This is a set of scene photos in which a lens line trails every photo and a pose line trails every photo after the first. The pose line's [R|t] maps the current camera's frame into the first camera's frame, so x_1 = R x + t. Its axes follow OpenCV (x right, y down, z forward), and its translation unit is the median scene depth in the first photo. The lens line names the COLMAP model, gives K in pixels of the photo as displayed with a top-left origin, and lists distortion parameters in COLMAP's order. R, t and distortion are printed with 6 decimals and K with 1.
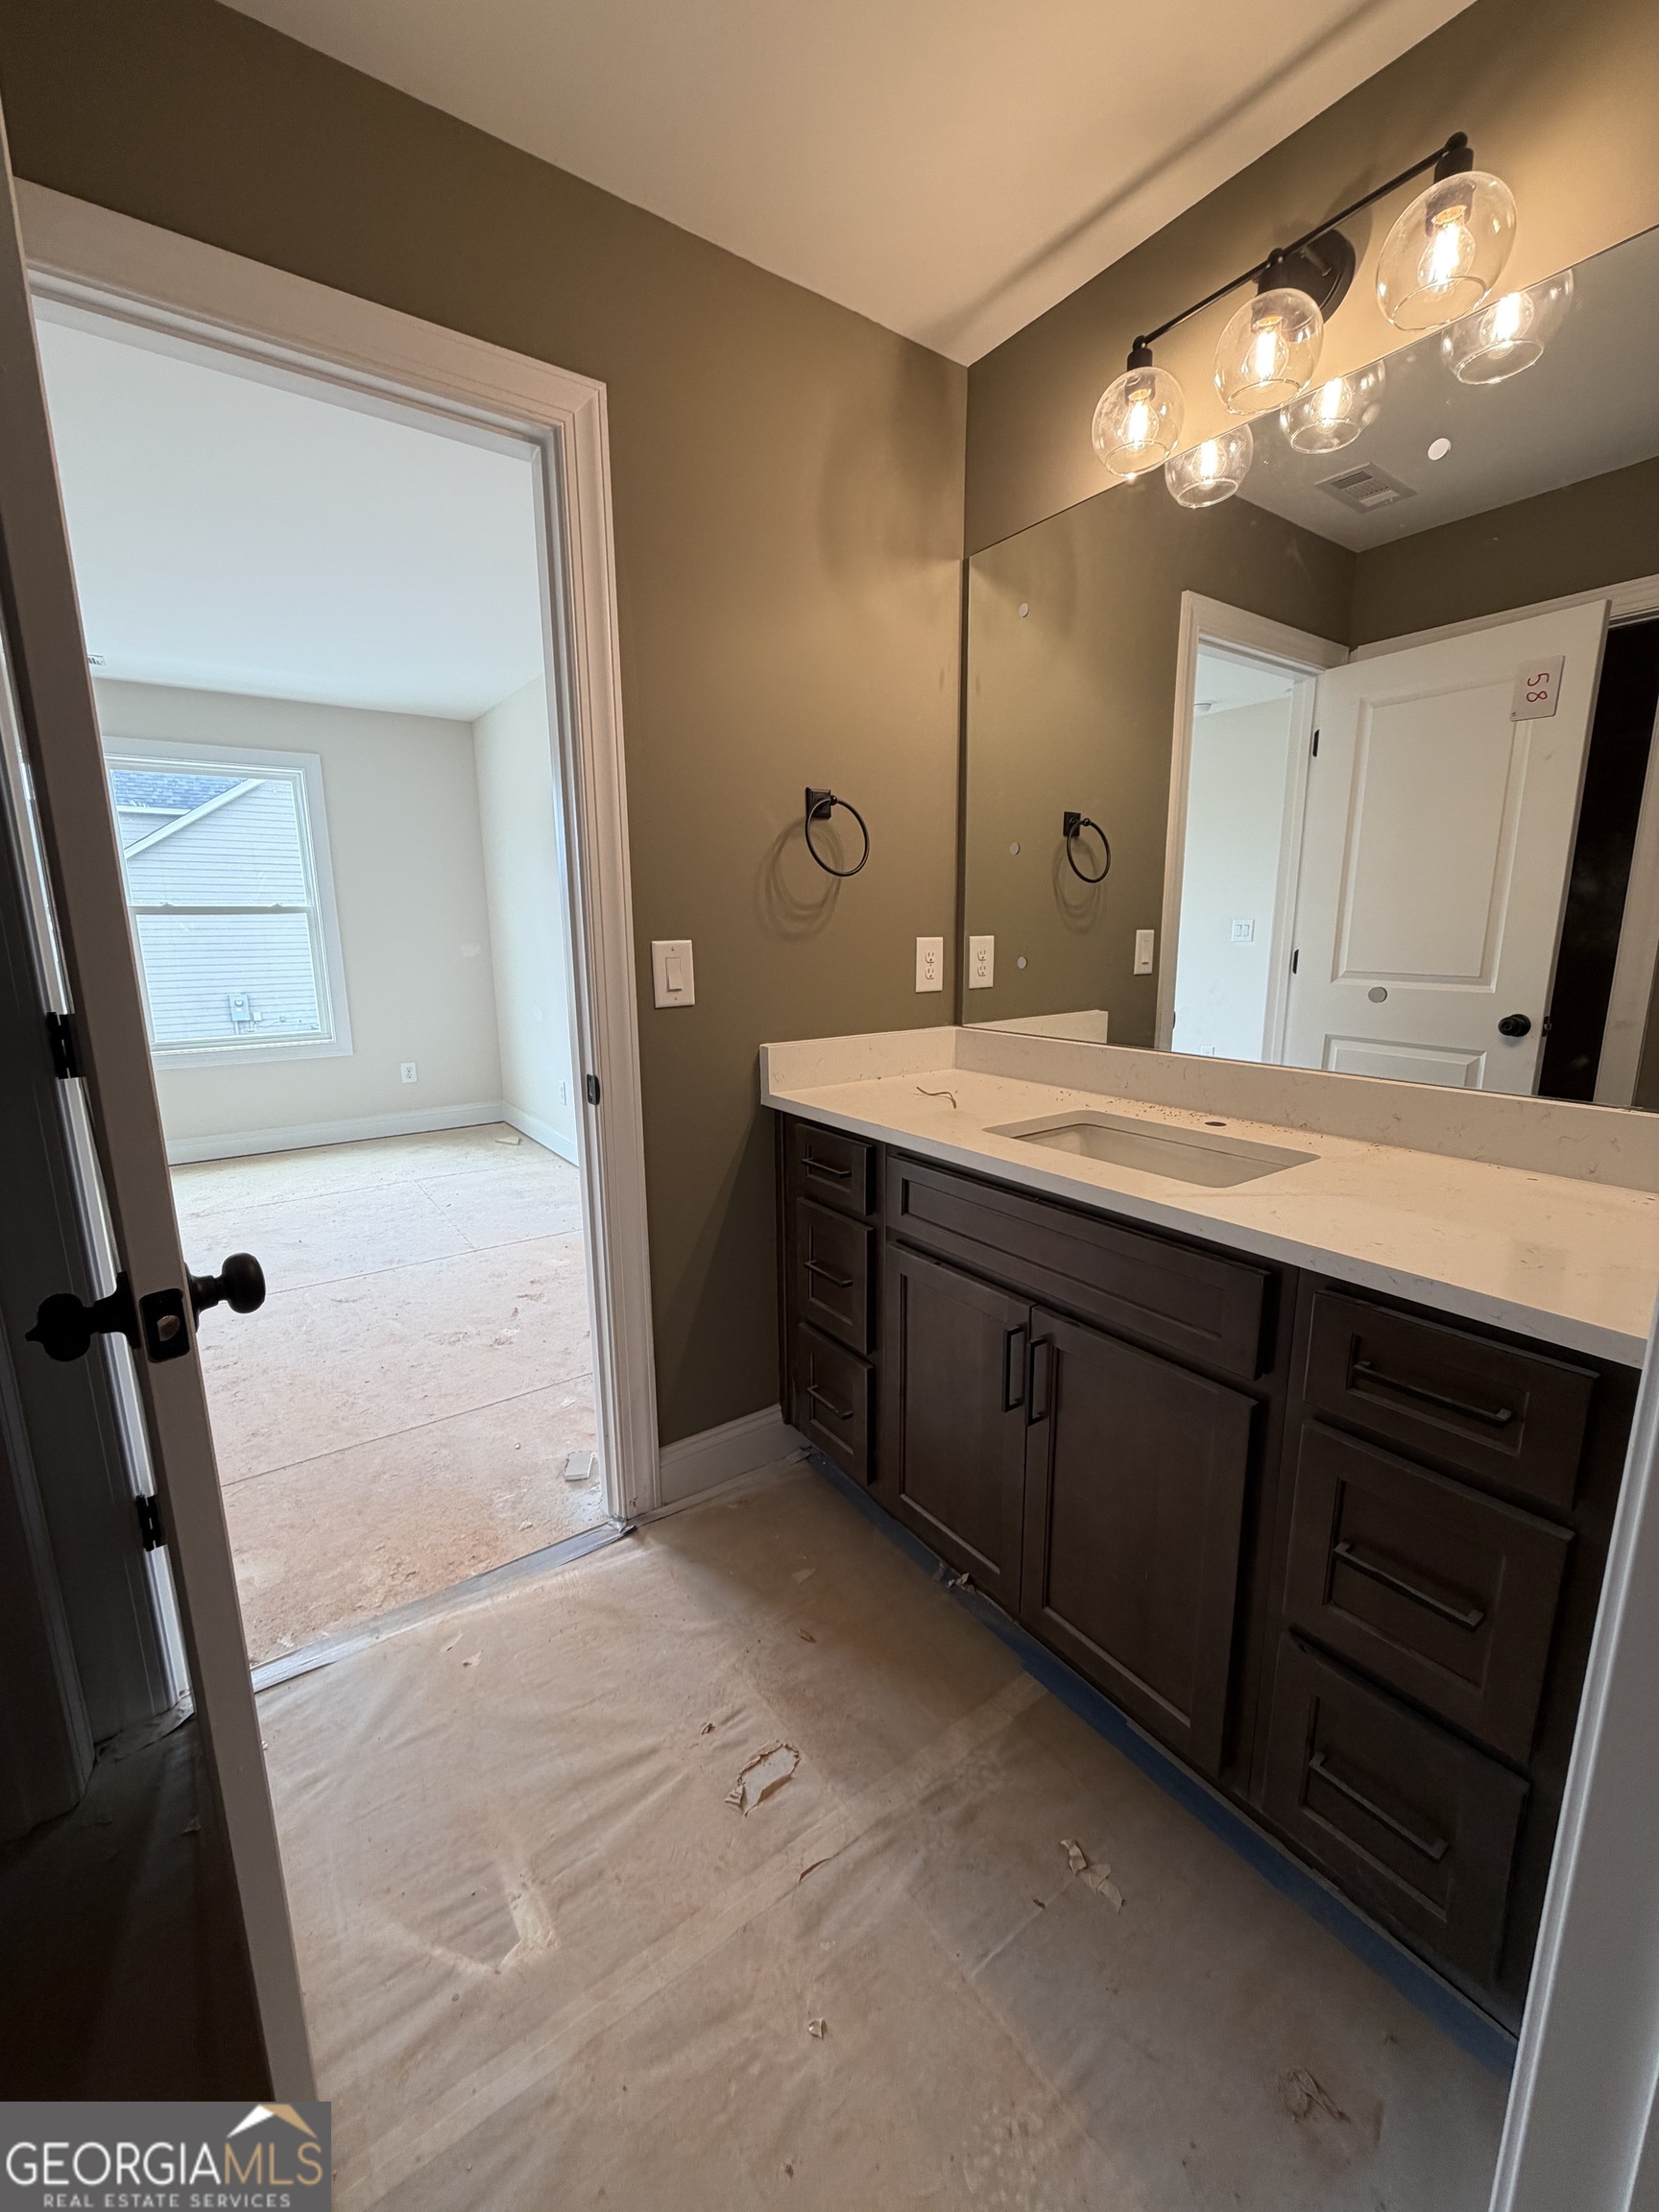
lens RADIAL K [[883.5, 0, 819.6], [0, 883.5, 1104.8], [0, 0, 1]] dist [-0.001306, 0.002497]
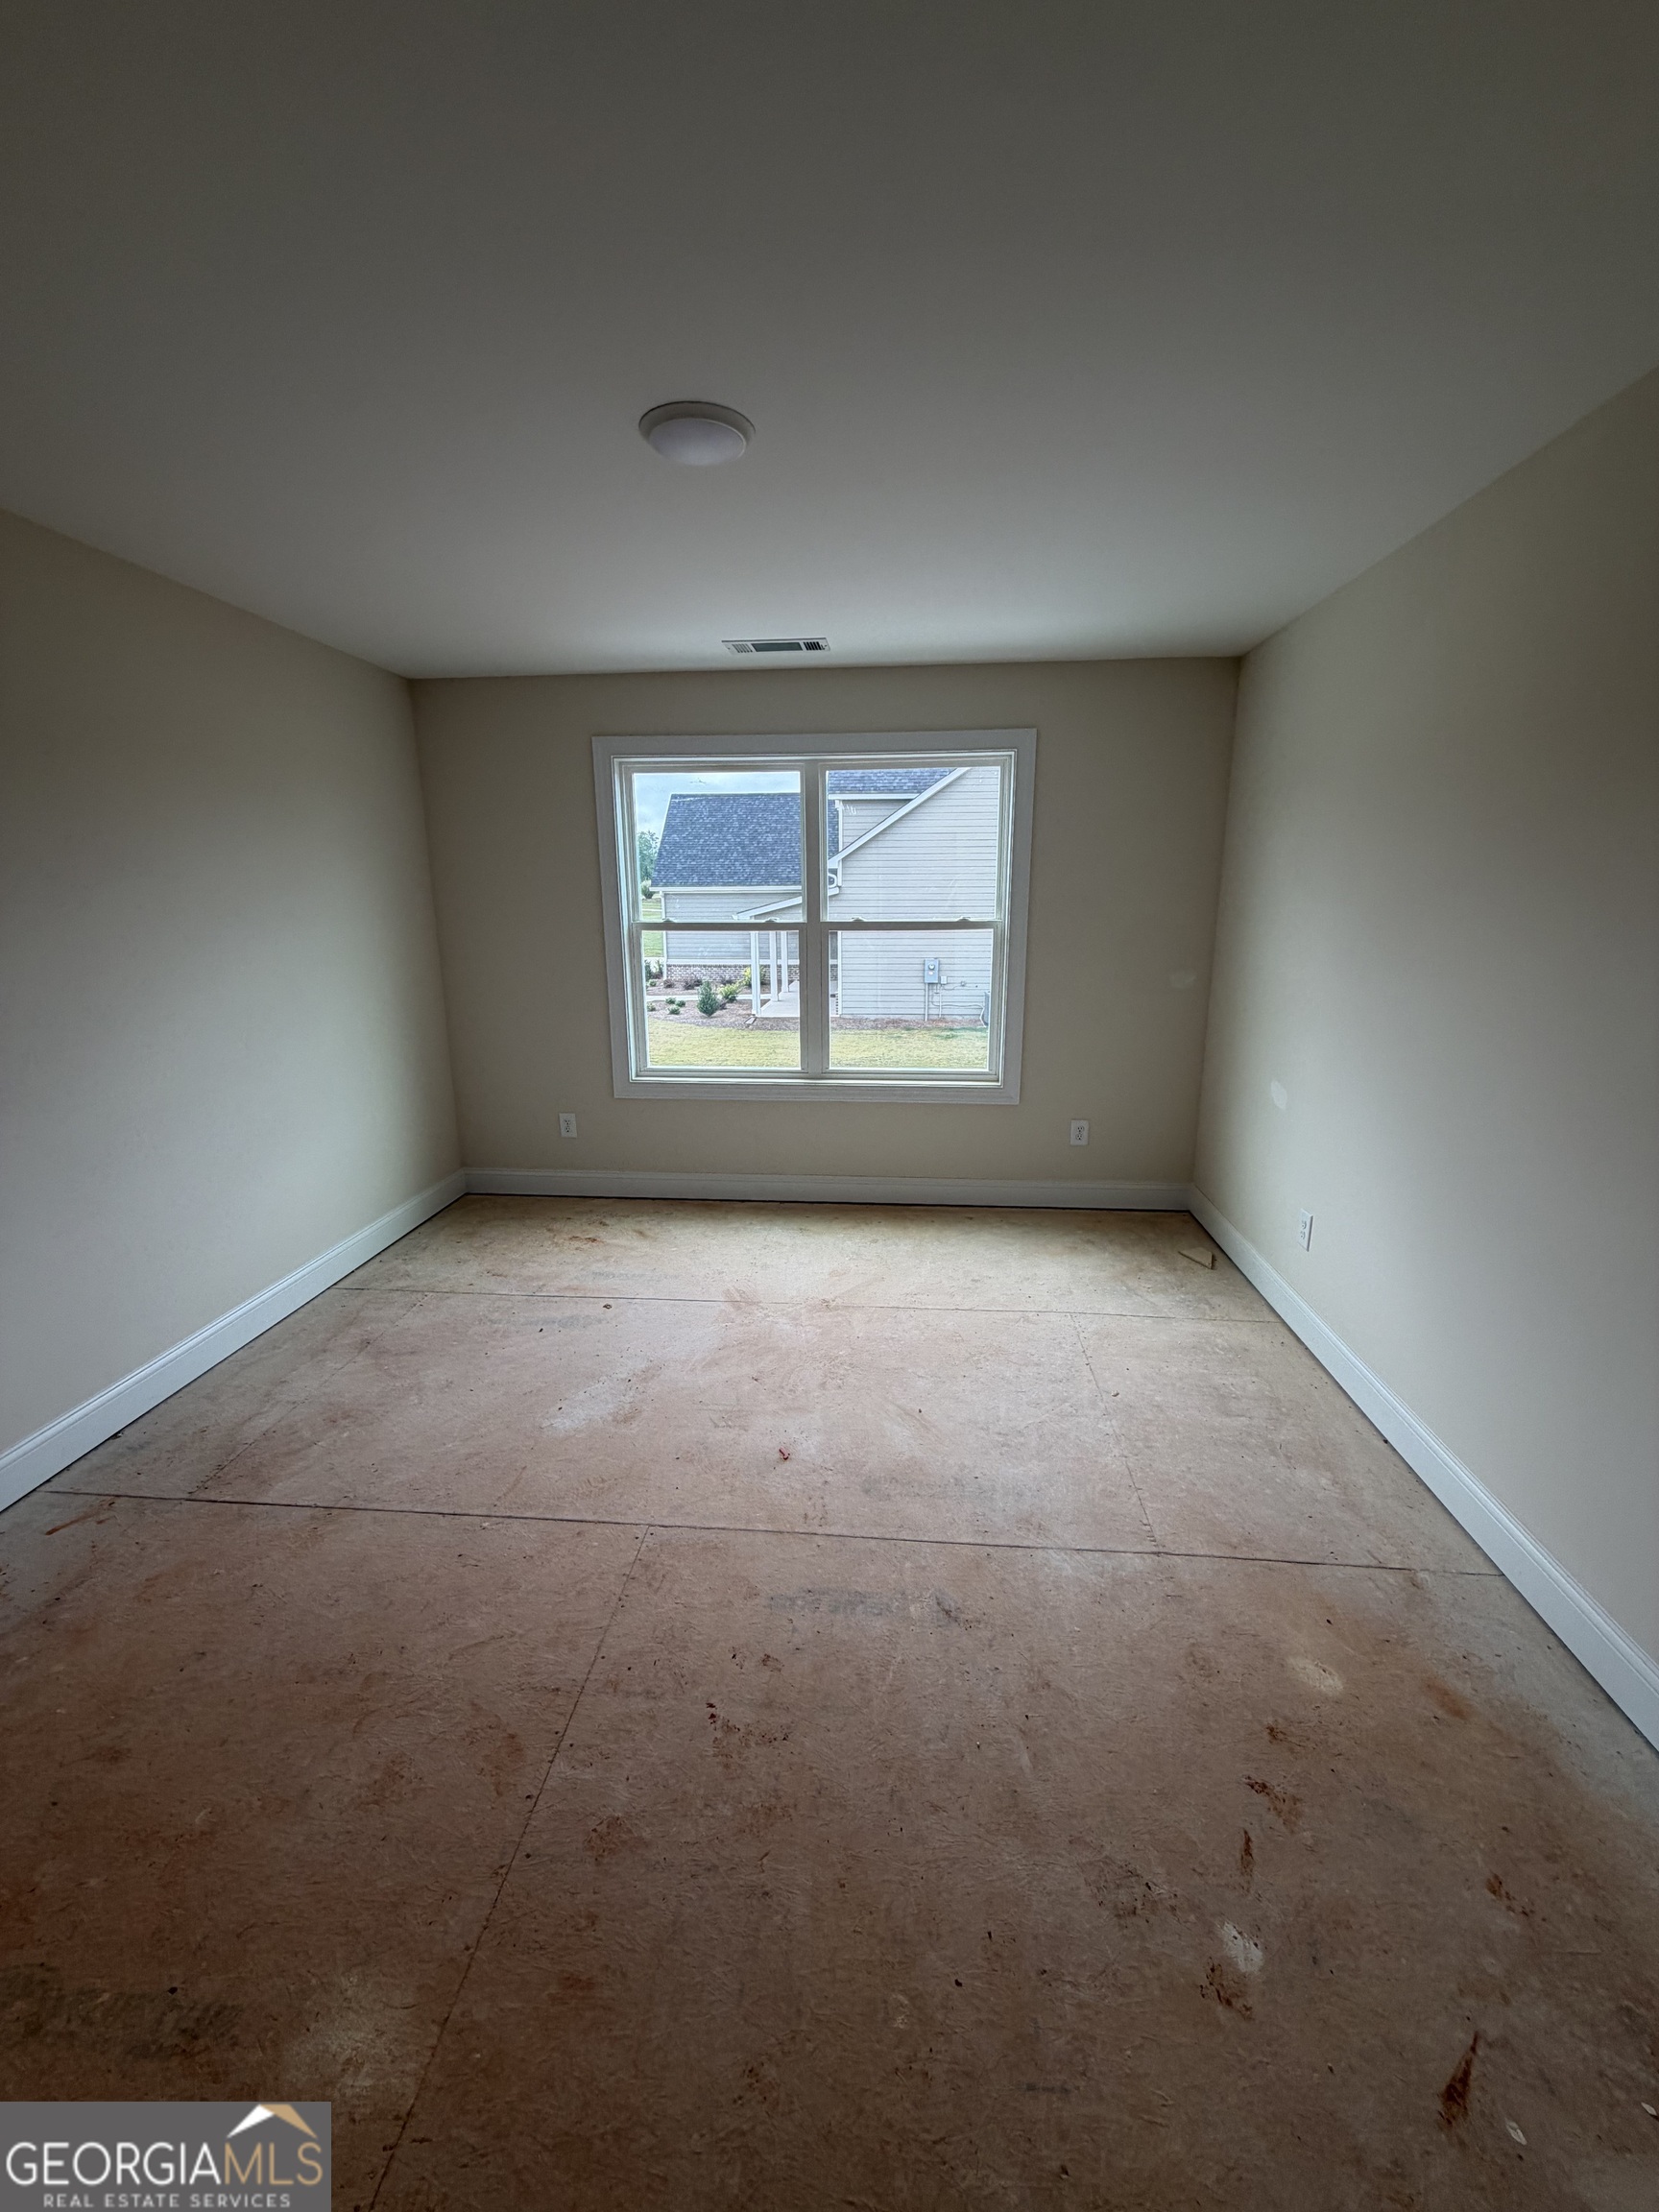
lens RADIAL K [[883.5, 0, 833.7], [0, 883.5, 1112.3], [0, 0, 1]] dist [-0.001306, 0.002497]
pose [[0.769311, 0.156098, -0.619512, -0.109788], [-0.126557, 0.987710, 0.091714, -0.072254], [0.626215, 0.007847, 0.779611, 0.184737]]
